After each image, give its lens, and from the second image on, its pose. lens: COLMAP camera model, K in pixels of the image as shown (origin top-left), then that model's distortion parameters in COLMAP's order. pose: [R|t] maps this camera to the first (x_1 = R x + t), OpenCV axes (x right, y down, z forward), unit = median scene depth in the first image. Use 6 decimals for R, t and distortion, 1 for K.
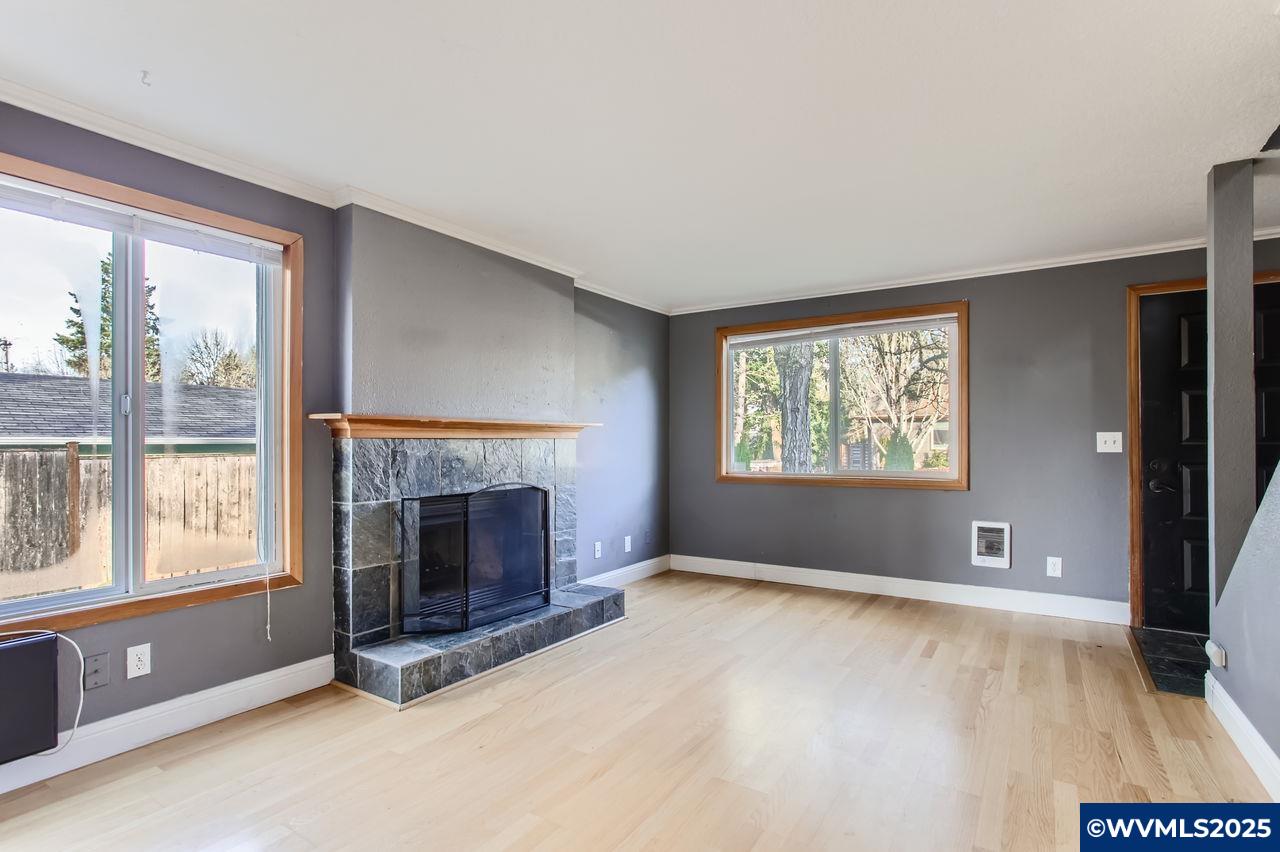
lens RADIAL K [[621.2, 0, 640.0], [0, 621.2, 436.1], [0, 0, 1]] dist [-0.012727, 0.002467]
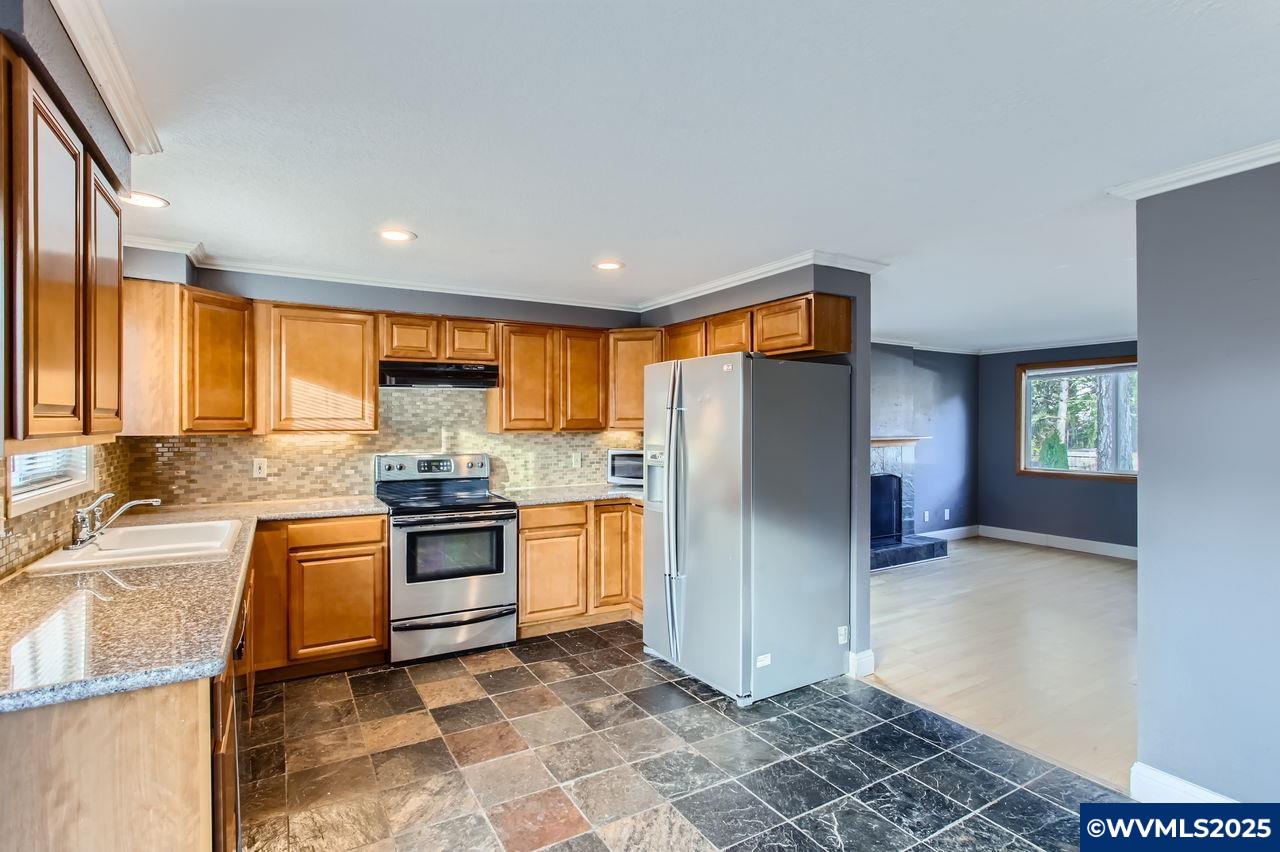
lens RADIAL K [[621.2, 0, 649.6], [0, 621.2, 425.6], [0, 0, 1]] dist [-0.012727, 0.002467]
pose [[0.905239, 0.003932, -0.424886, -0.040002], [0.001918, 0.999909, 0.013339, -0.070785], [0.424899, -0.012890, 0.905149, -0.747697]]
